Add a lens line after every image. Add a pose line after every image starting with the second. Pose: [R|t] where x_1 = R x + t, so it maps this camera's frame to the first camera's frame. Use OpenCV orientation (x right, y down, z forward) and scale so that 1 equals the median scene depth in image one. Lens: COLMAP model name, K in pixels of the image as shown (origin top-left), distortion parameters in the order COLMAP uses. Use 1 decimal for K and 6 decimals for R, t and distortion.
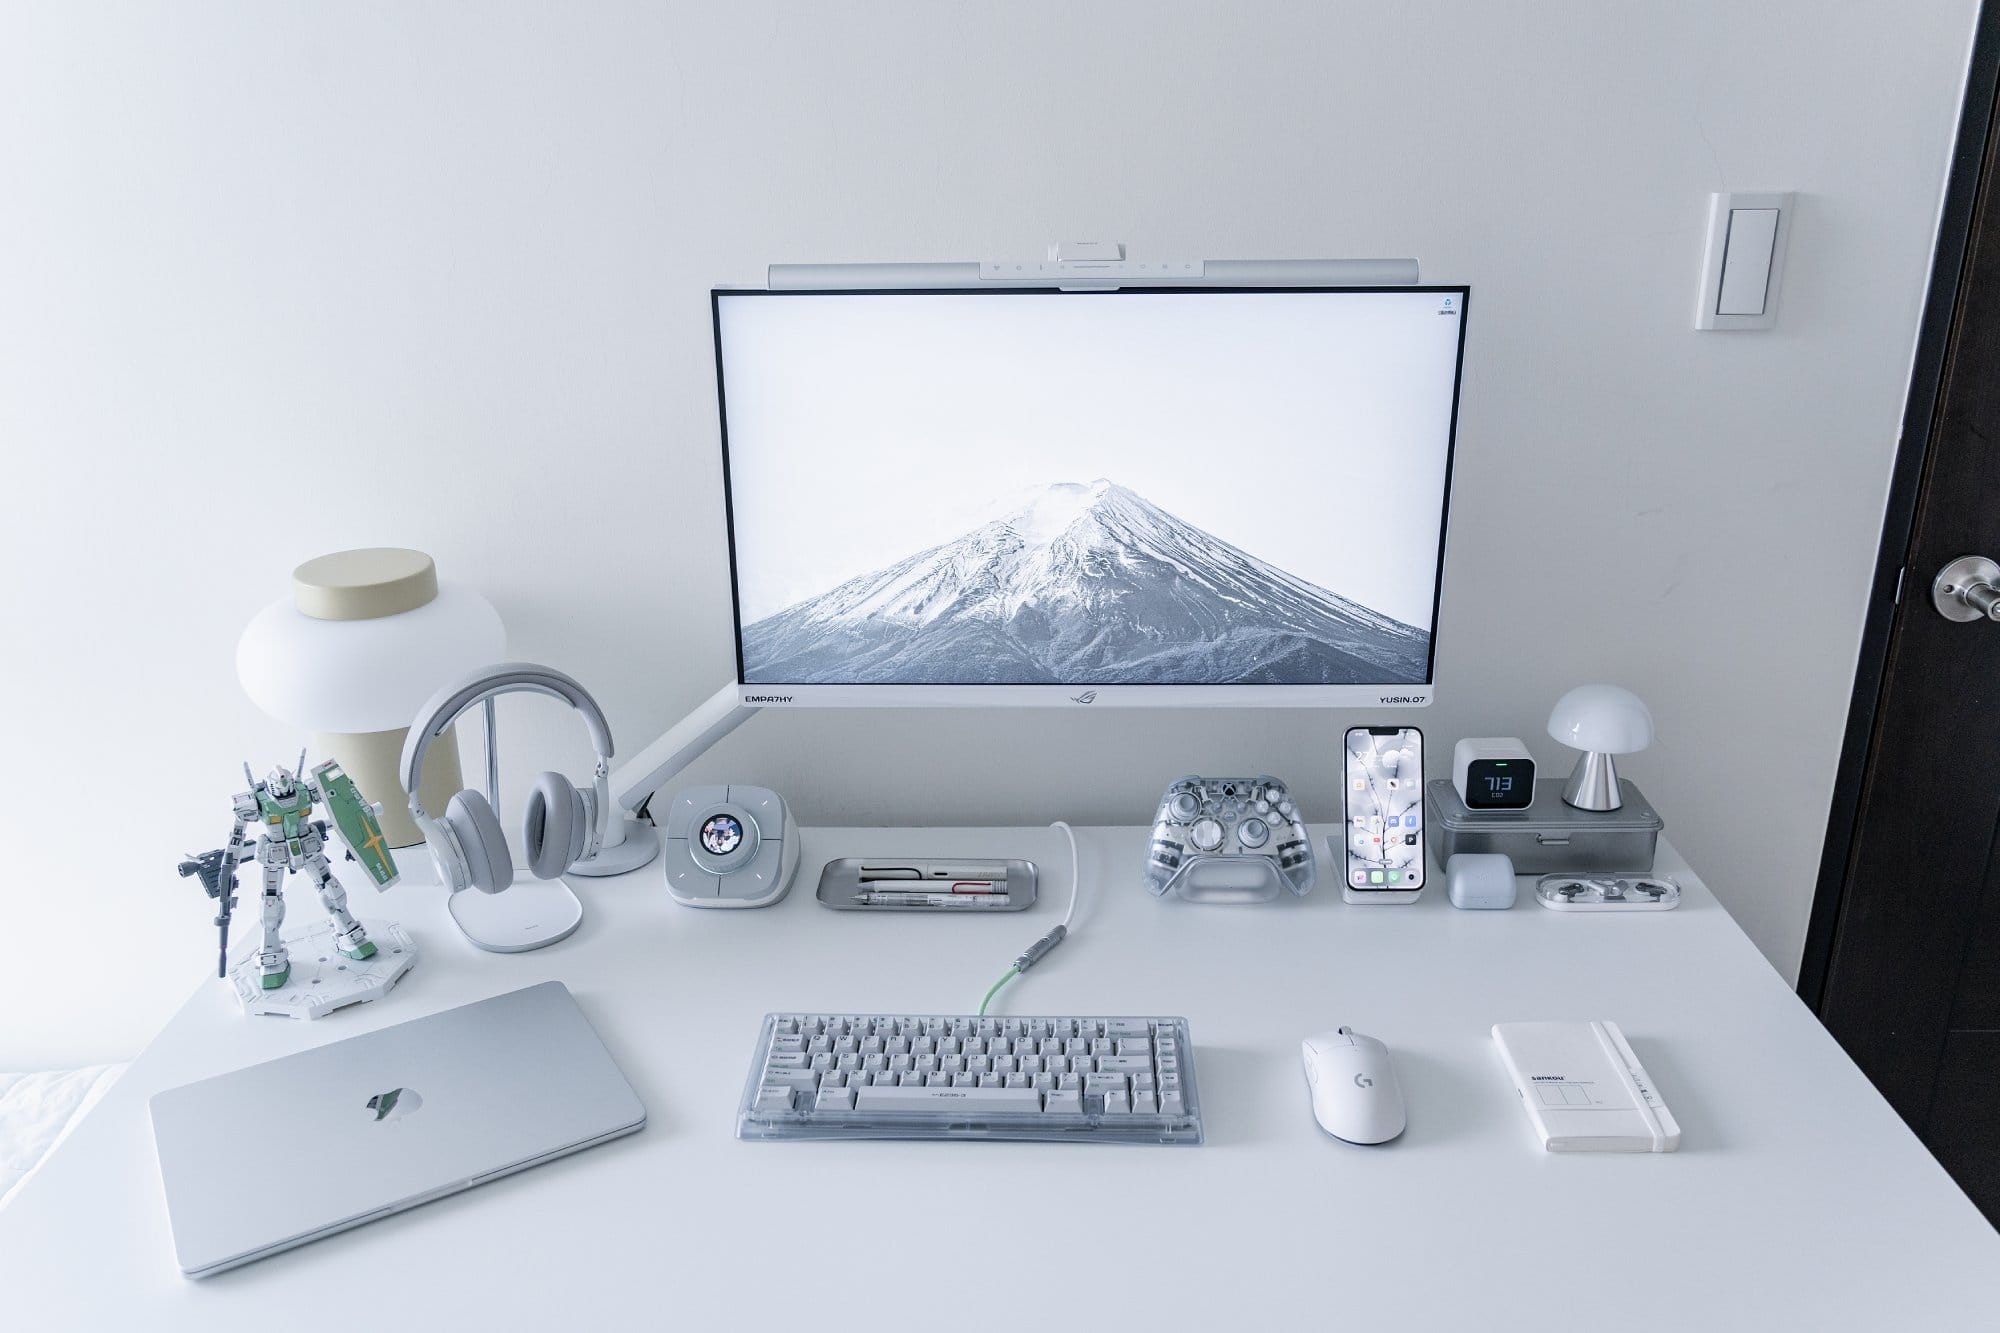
lens RADIAL K [[1570.8, 0, 1037.1], [0, 1570.8, 674.7], [0, 0, 1]] dist [0.007157, 0.002180]
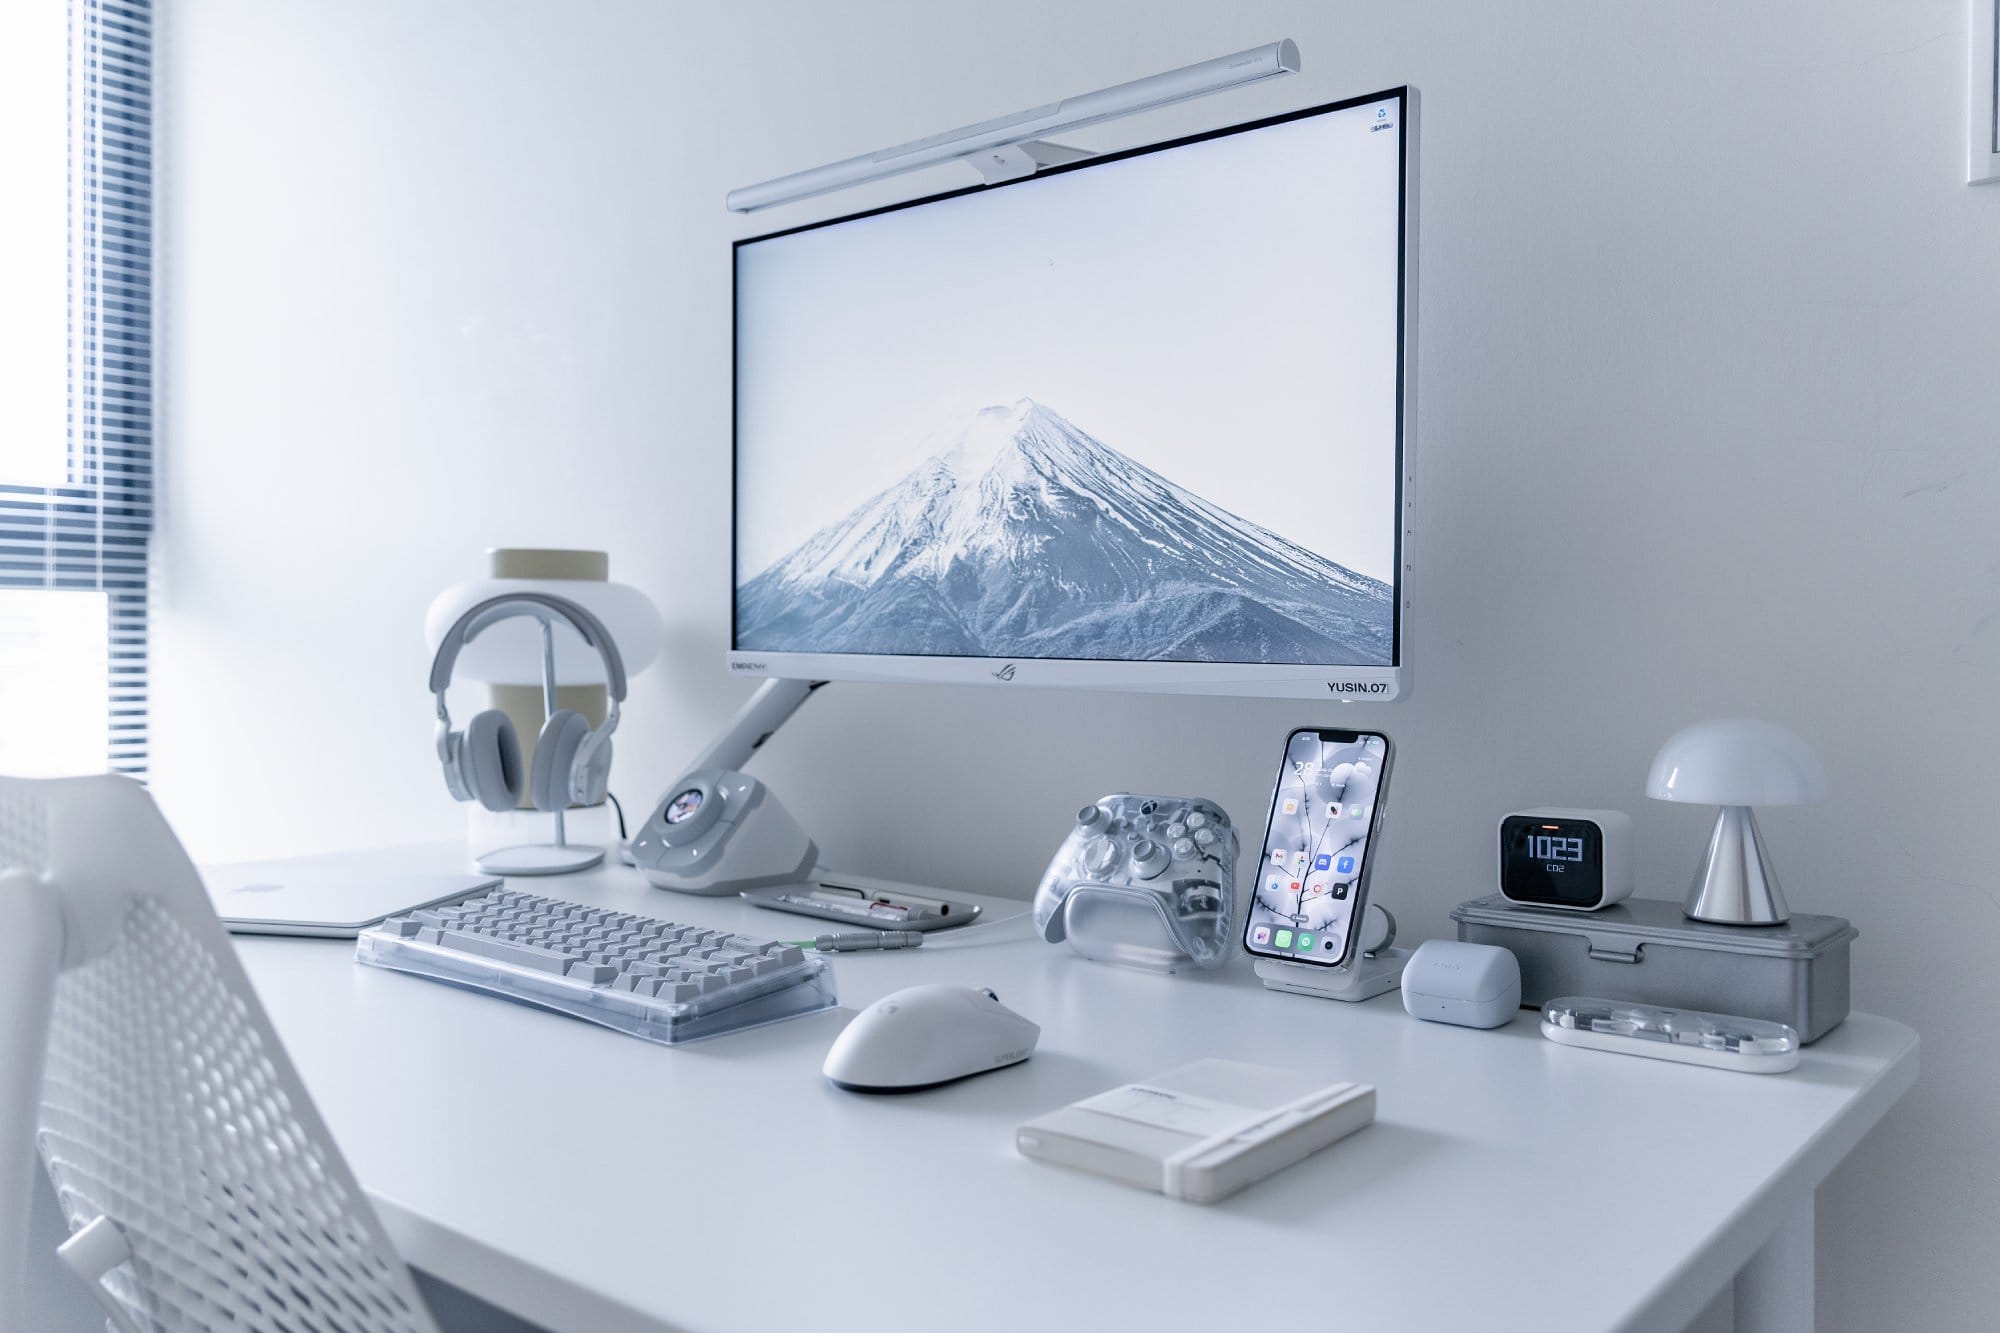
lens RADIAL K [[1619.1, 0, 994.8], [0, 1619.1, 712.9], [0, 0, 1]] dist [-0.006352, -0.001713]
pose [[0.759349, 0.038084, -0.649568, 0.583859], [-0.247095, 0.940382, -0.233721, 0.236230], [0.601941, 0.337980, 0.723489, 0.398127]]
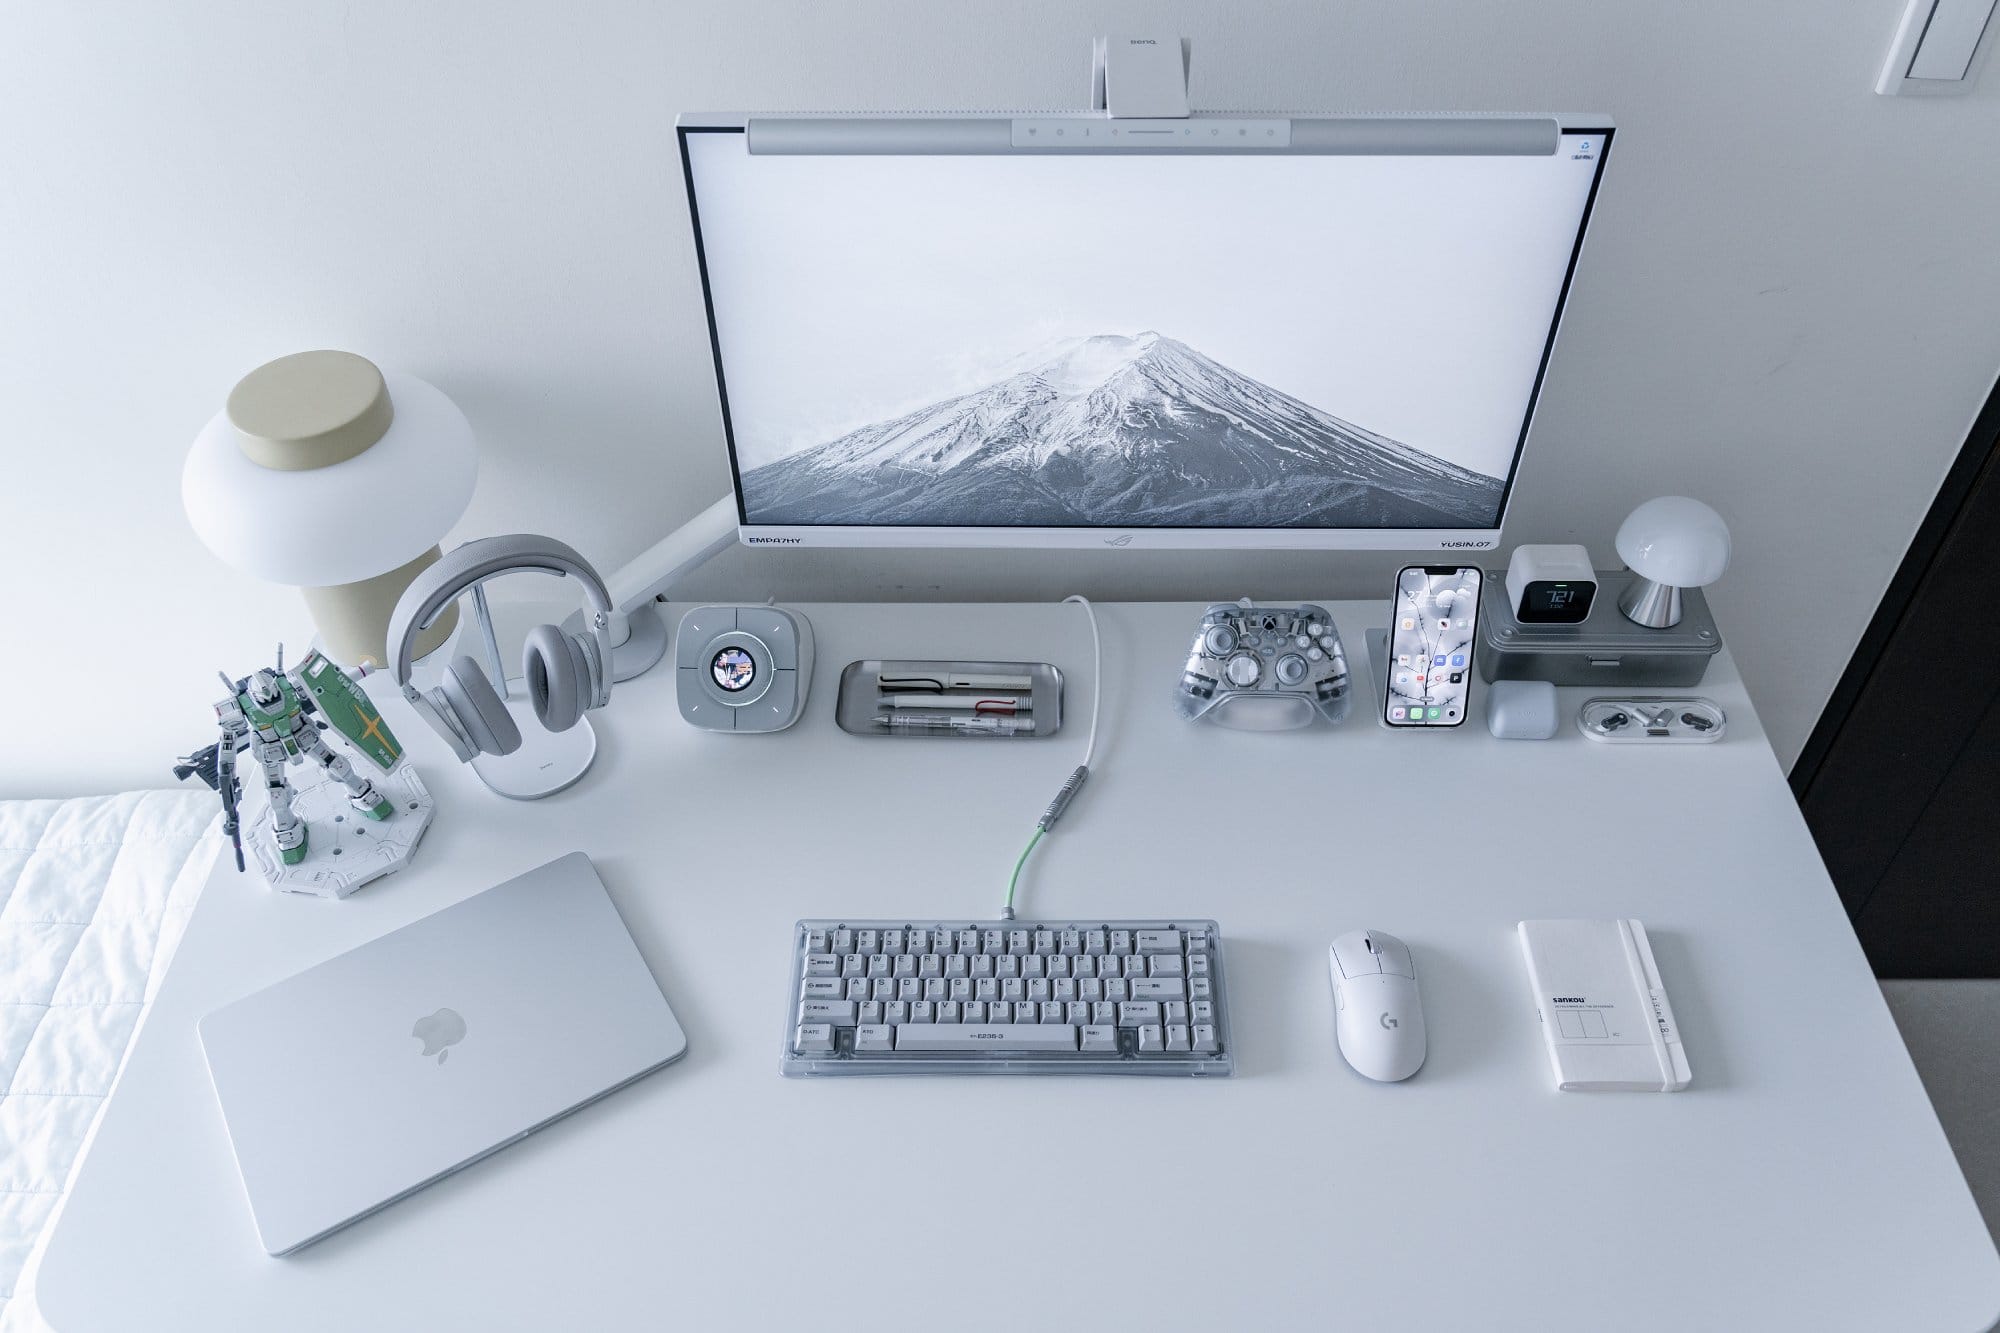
lens RADIAL K [[1570.8, 0, 1037.1], [0, 1570.8, 674.7], [0, 0, 1]] dist [0.007157, 0.002180]
pose [[0.999960, 0.006338, 0.006379, -0.023590], [-0.008422, 0.908703, 0.417358, -0.300832], [-0.003151, -0.417395, 0.908720, 0.136145]]
